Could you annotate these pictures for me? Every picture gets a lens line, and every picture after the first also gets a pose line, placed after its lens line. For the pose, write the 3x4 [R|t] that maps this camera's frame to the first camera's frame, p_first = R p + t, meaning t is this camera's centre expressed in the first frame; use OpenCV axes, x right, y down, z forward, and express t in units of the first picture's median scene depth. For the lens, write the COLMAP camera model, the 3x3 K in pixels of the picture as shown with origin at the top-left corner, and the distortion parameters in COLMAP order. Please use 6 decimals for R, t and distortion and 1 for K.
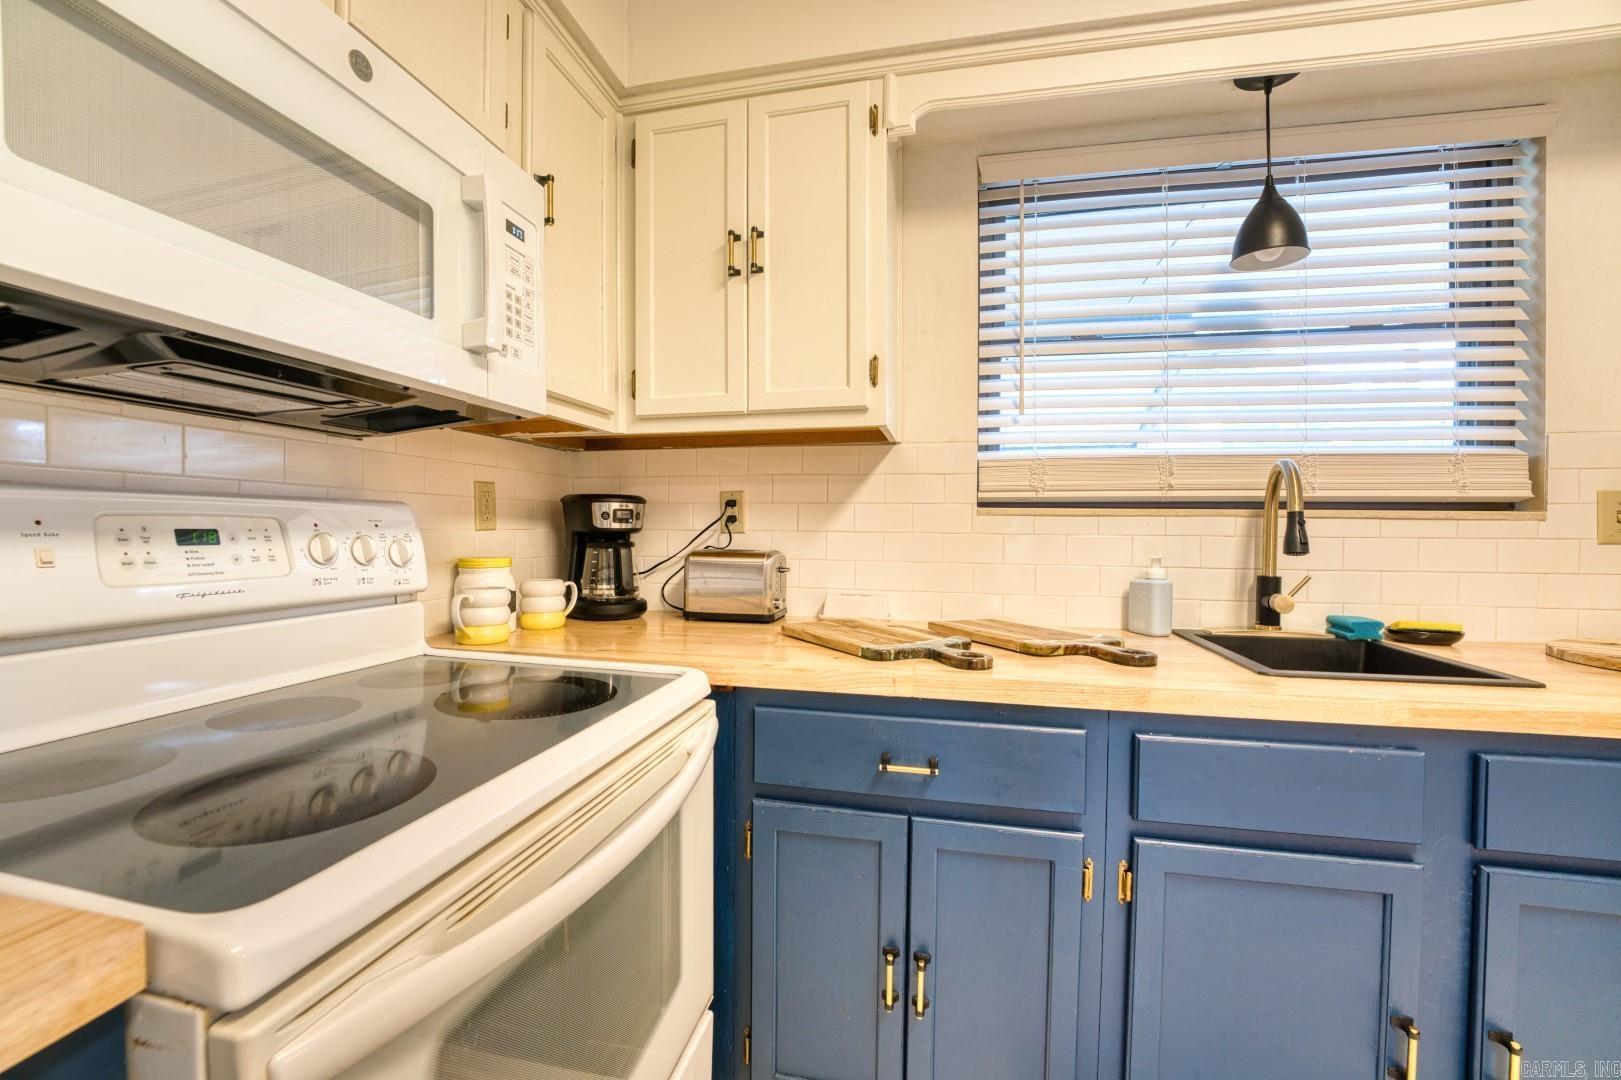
lens RADIAL K [[655.4, 0, 804.2], [0, 655.4, 535.7], [0, 0, 1]] dist [-0.029496, 0.003899]
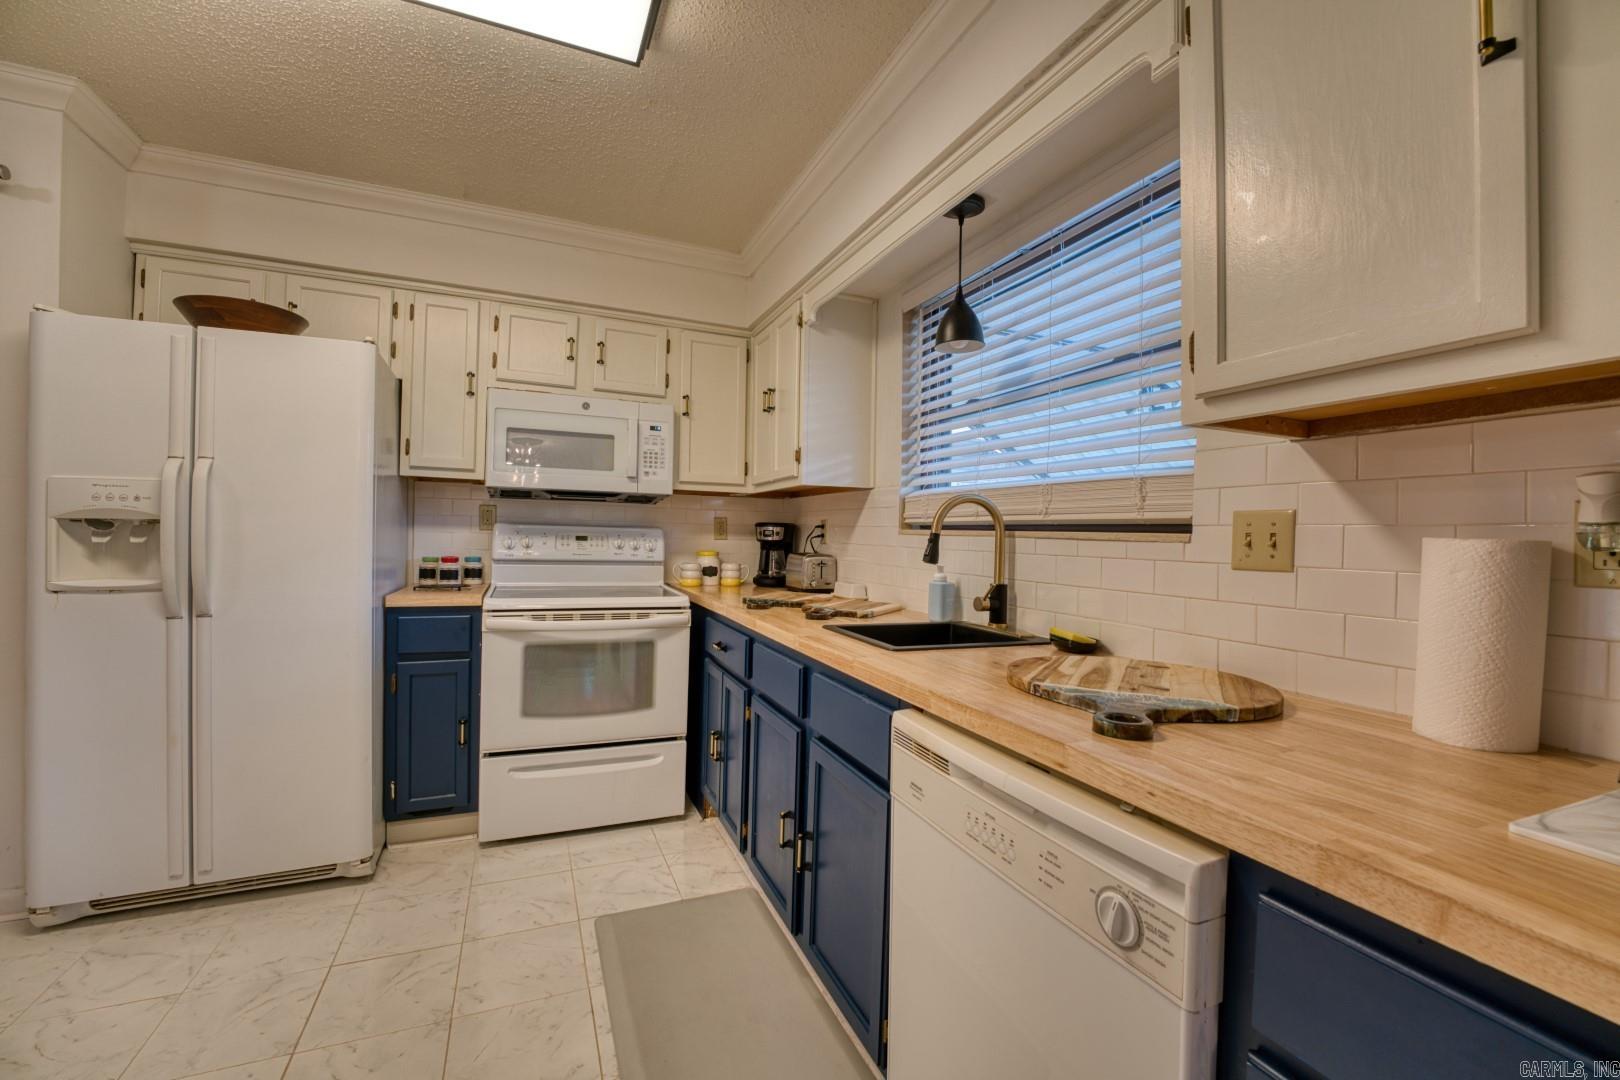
lens RADIAL K [[655.0, 0, 803.7], [0, 655.0, 535.7], [0, 0, 1]] dist [-0.029496, 0.003899]
pose [[0.577868, 0.008140, -0.816090, 1.546178], [-0.031305, 0.999435, -0.012198, -0.004068], [0.815530, 0.032596, 0.577797, -0.046677]]
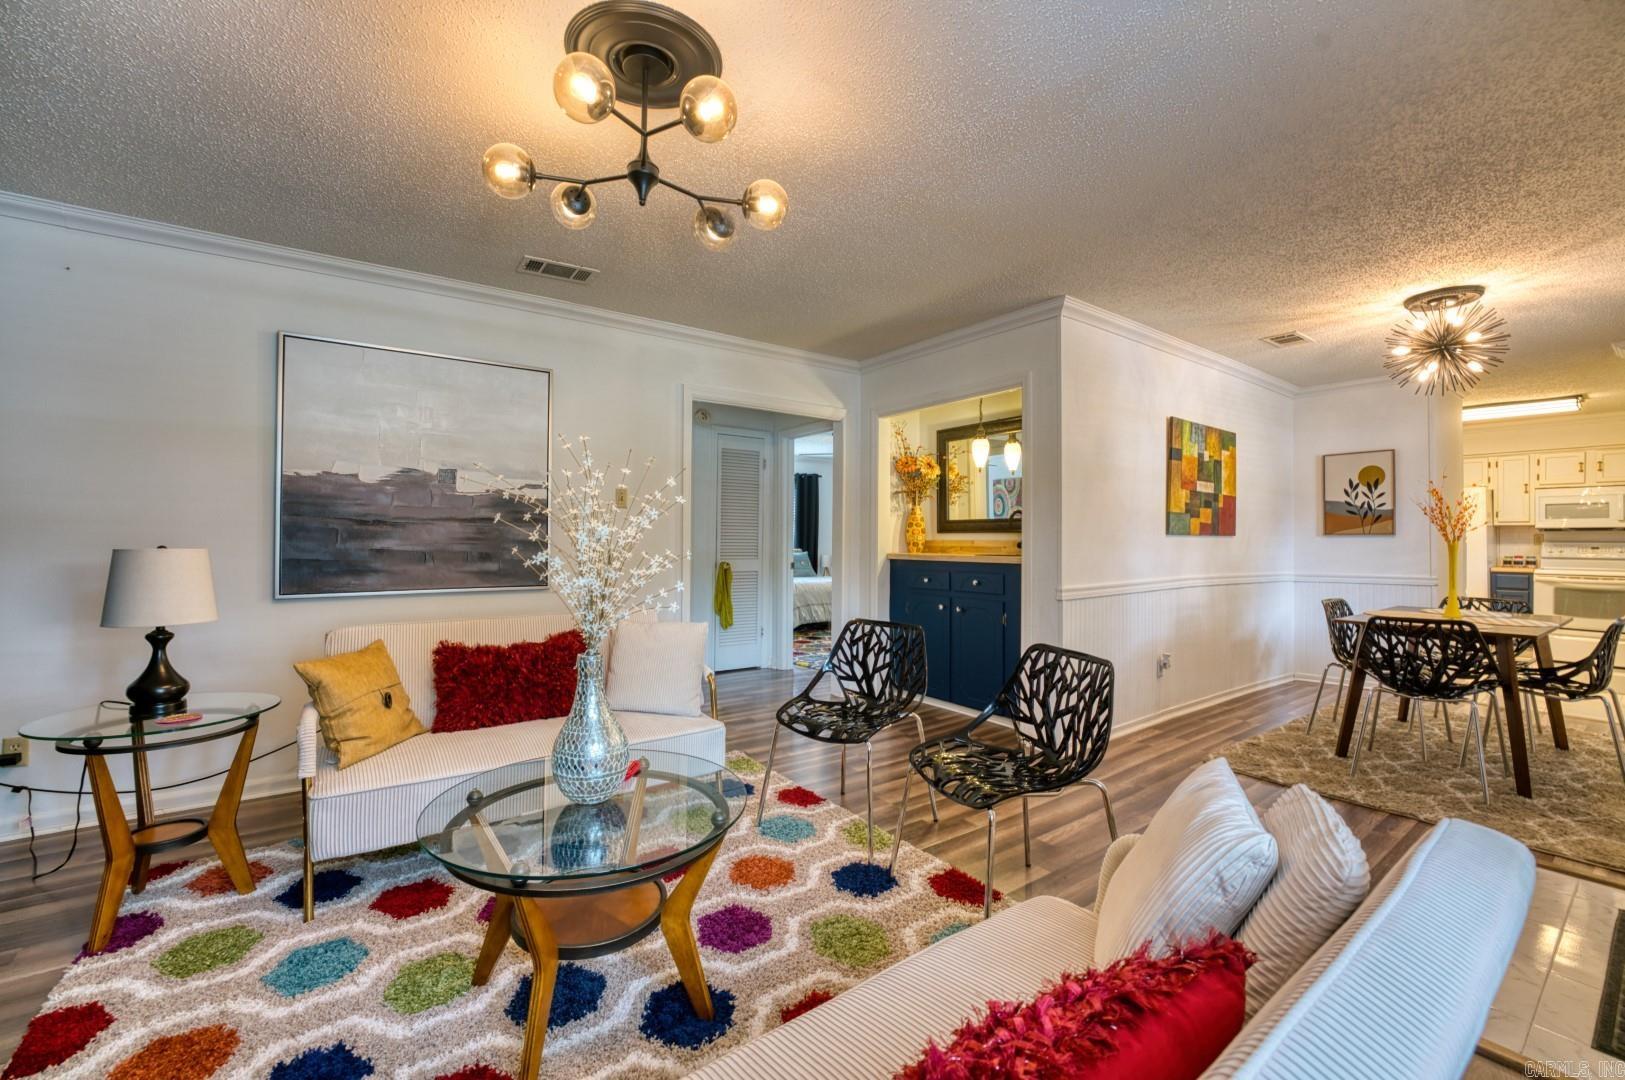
lens RADIAL K [[657.0, 0, 806.2], [0, 657.0, 535.7], [0, 0, 1]] dist [-0.029496, 0.003899]
pose [[-0.663859, -0.016255, -0.747681, 6.359311], [-0.020405, 0.999785, -0.003618, 0.042470], [0.747579, 0.012855, -0.664048, -0.597541]]
